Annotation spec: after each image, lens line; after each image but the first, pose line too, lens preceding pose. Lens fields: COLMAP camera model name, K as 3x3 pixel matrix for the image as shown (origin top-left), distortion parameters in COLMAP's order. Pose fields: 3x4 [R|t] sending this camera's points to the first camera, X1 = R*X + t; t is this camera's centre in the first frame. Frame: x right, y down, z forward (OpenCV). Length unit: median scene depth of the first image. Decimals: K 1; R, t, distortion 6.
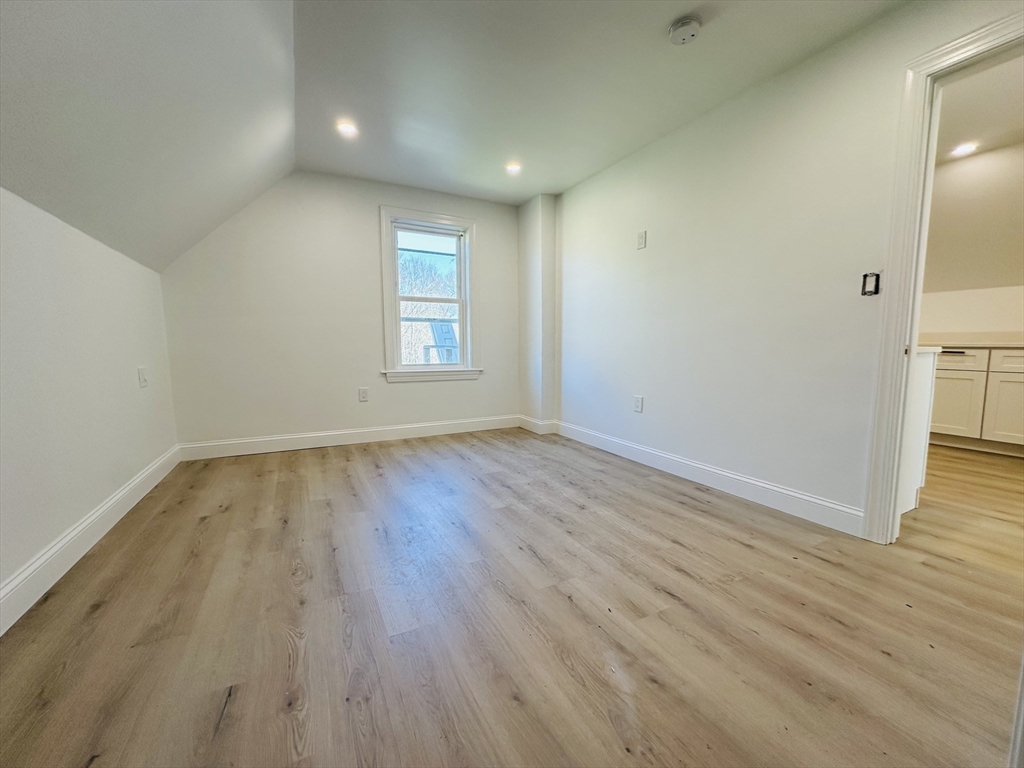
lens RADIAL K [[408.8, 0, 513.8], [0, 408.8, 382.0], [0, 0, 1]] dist [-0.000155, -0.000590]
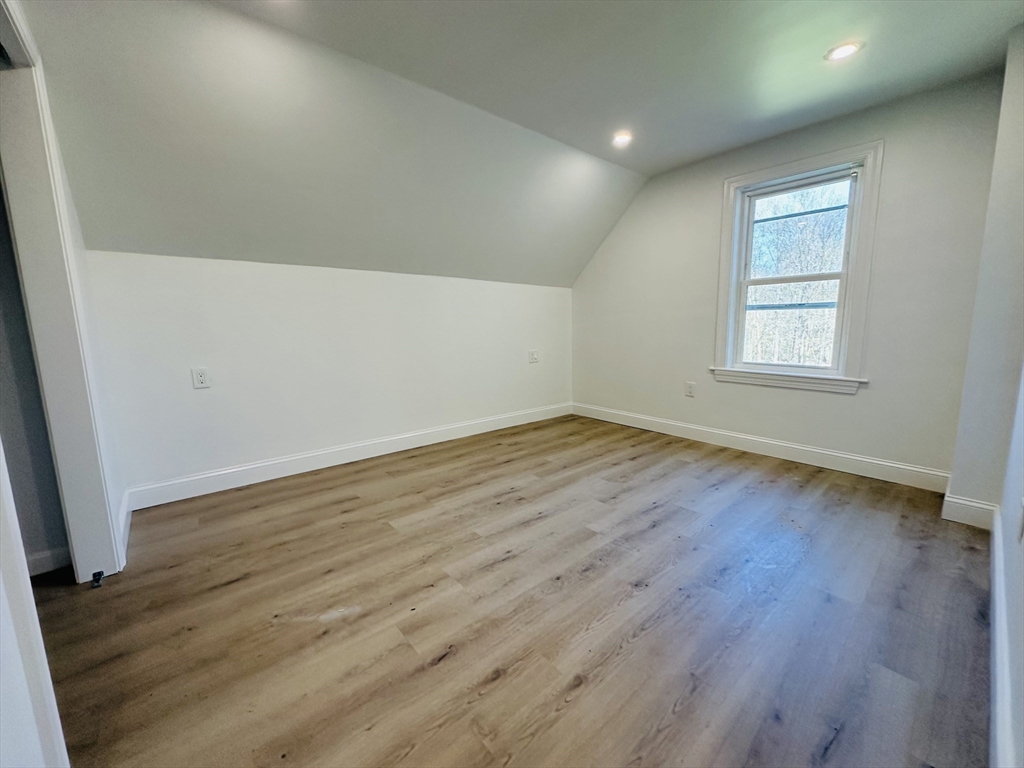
lens RADIAL K [[408.8, 0, 513.5], [0, 408.8, 385.6], [0, 0, 1]] dist [-0.000155, -0.000590]
pose [[0.213872, 0.146267, -0.965849, 0.742626], [-0.075757, 0.988232, 0.132882, -0.117887], [0.973920, 0.044750, 0.222436, 0.583991]]
